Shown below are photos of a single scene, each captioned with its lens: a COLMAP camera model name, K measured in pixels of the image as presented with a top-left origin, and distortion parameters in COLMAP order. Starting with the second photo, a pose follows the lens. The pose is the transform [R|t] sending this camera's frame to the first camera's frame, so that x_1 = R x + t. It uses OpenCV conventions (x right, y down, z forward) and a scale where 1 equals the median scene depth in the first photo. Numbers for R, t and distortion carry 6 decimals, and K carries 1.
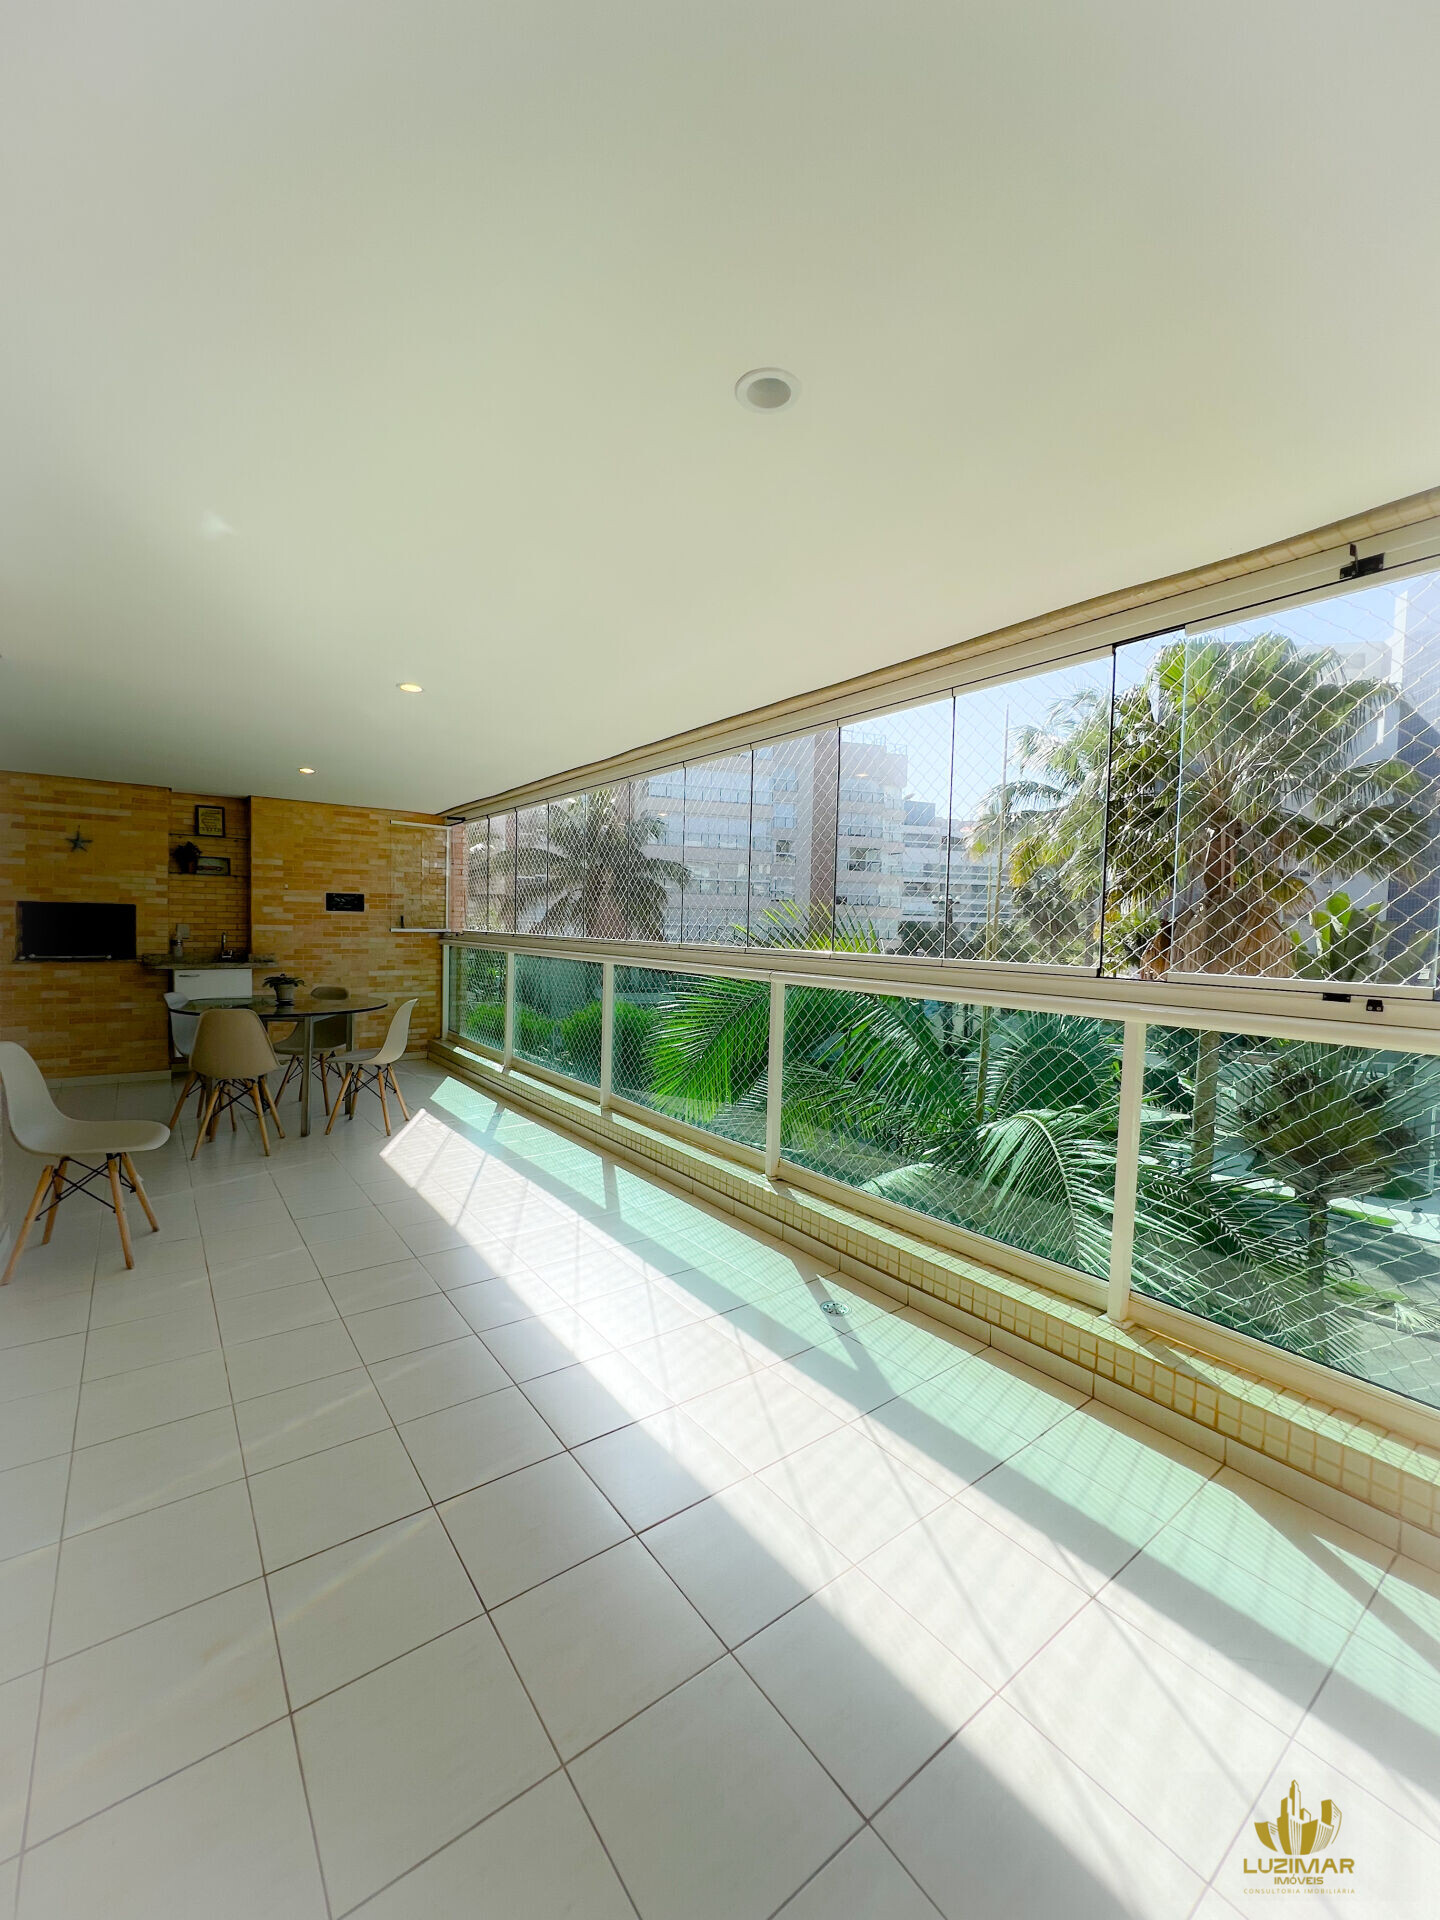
lens RADIAL K [[768.3, 0, 718.6], [0, 768.3, 960.9], [0, 0, 1]] dist [-0.001161, 0.000043]
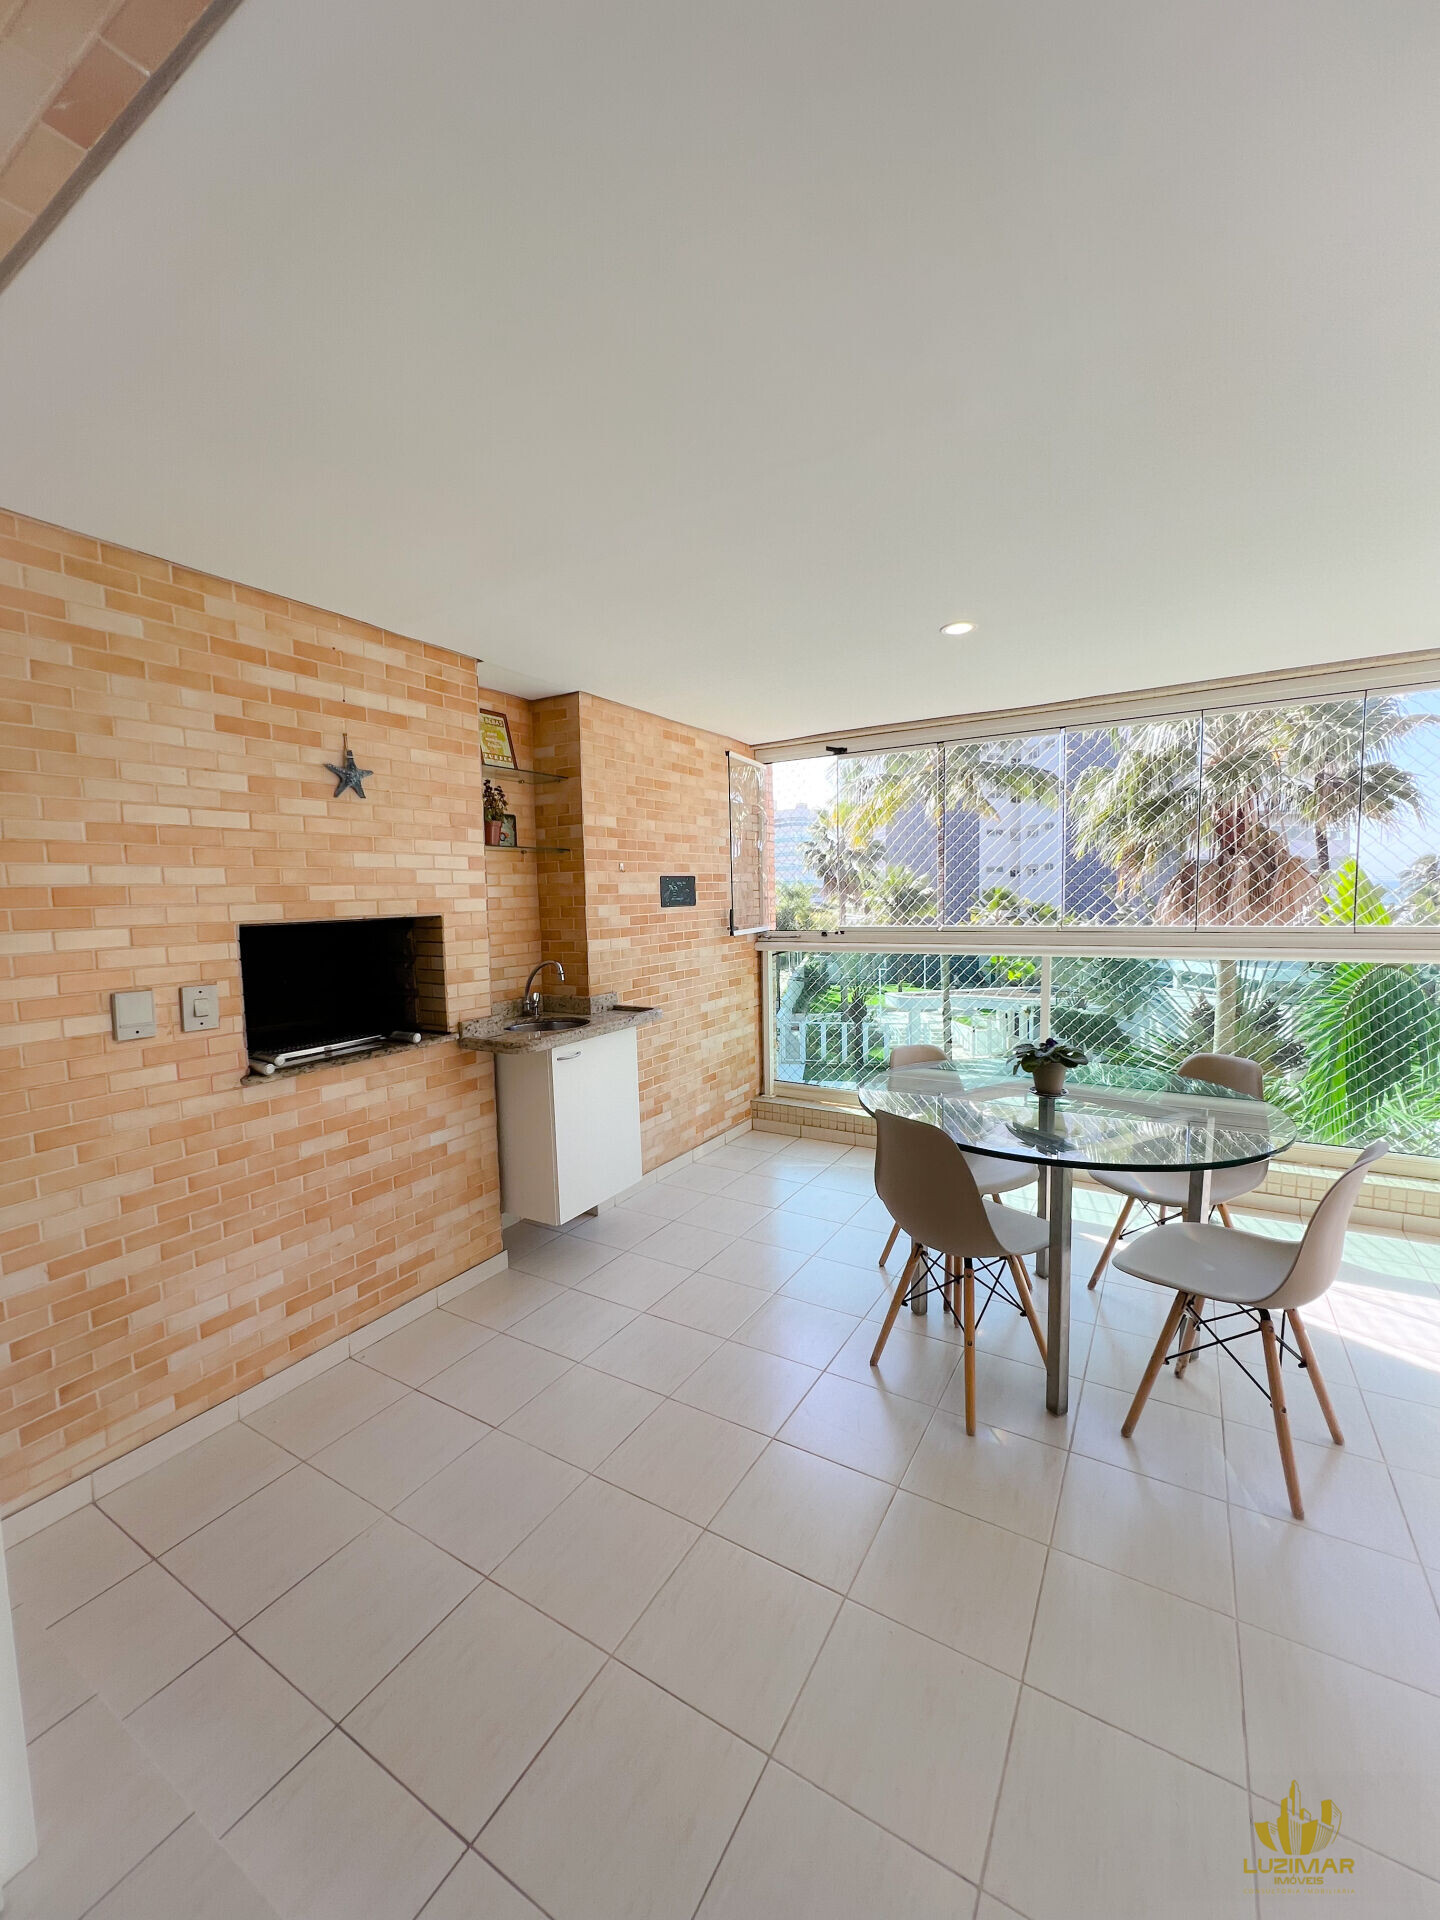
lens RADIAL K [[768.3, 0, 721.0], [0, 768.3, 959.8], [0, 0, 1]] dist [-0.001161, 0.000043]
pose [[0.926228, -0.074337, 0.369560, -0.775465], [0.058245, 0.996812, 0.054530, -0.062533], [-0.372436, -0.028983, 0.927605, 0.514951]]
